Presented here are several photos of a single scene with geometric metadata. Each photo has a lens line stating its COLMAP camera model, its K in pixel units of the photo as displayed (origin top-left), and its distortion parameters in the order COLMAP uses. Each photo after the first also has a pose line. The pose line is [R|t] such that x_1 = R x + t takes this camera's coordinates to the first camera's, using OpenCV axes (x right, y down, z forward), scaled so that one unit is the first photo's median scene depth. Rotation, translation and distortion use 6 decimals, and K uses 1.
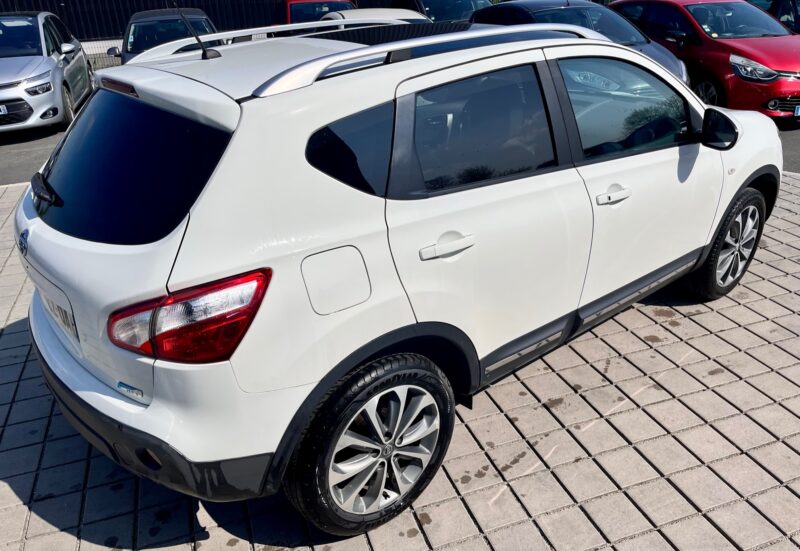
lens RADIAL K [[626.7, 0, 400.0], [0, 626.7, 275.5], [0, 0, 1]] dist [-0.008441, -0.004701]
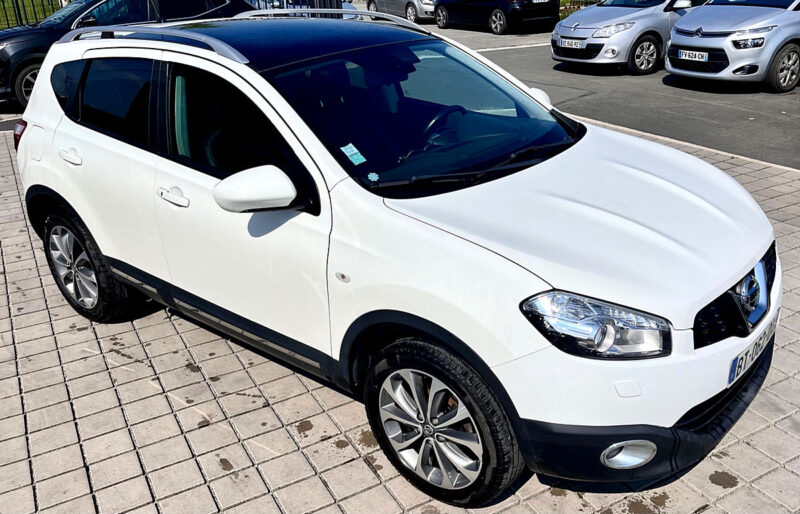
lens RADIAL K [[724.7, 0, 400.0], [0, 724.7, 257.0], [0, 0, 1]] dist [0.008258, 0.005668]
pose [[0.189310, 0.411166, -0.891686, 0.561414], [-0.393481, 0.863772, 0.314756, -0.208388], [0.899630, 0.291275, 0.325306, 0.351136]]
